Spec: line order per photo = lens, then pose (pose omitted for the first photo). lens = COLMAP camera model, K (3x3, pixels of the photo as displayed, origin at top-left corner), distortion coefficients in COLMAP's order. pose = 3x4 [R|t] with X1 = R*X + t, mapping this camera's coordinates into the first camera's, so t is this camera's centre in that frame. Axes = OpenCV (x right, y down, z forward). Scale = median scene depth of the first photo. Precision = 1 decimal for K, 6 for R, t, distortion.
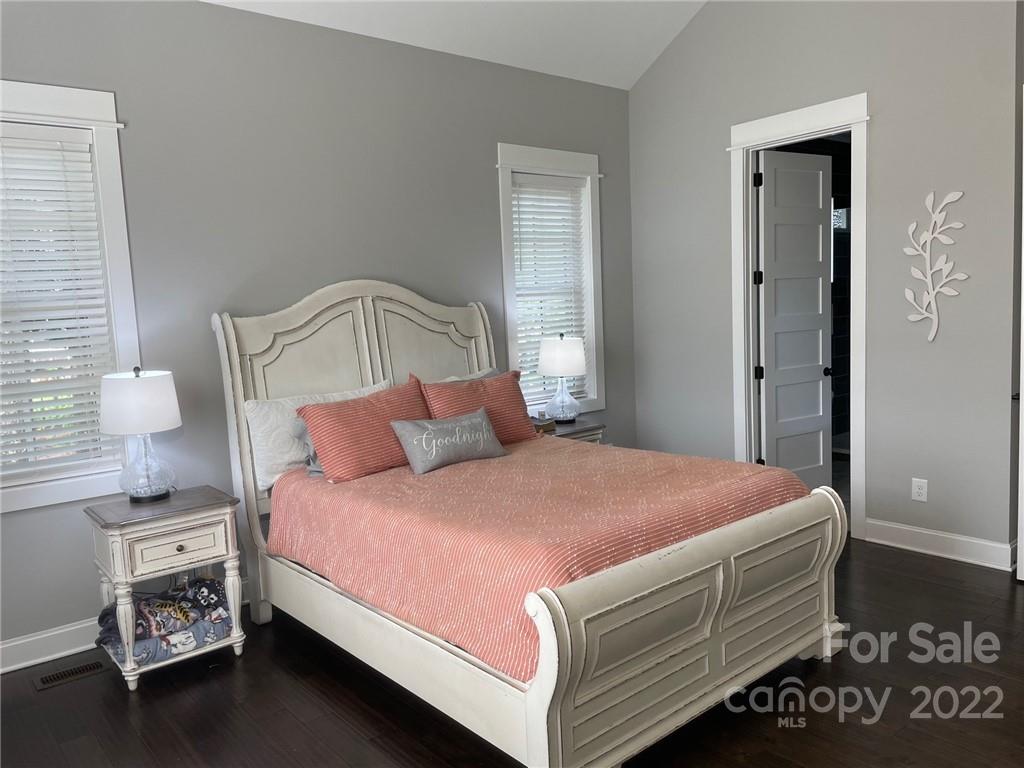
lens RADIAL K [[778.4, 0, 515.1], [0, 778.4, 379.7], [0, 0, 1]] dist [0.046681, -0.059396]
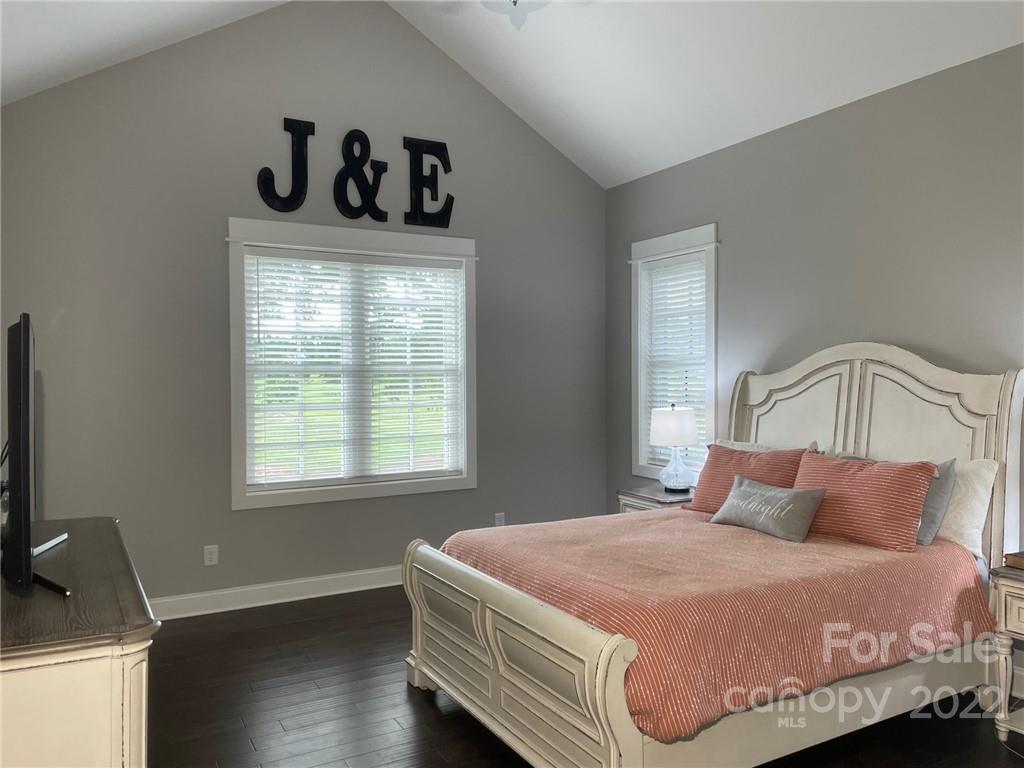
lens RADIAL K [[778.4, 0, 514.0], [0, 778.4, 387.3], [0, 0, 1]] dist [0.046681, -0.059396]
pose [[-0.185911, 0.058131, -0.980846, 1.087710], [-0.088234, 0.993228, 0.075589, -0.138286], [0.978597, 0.100596, -0.179522, 0.970003]]
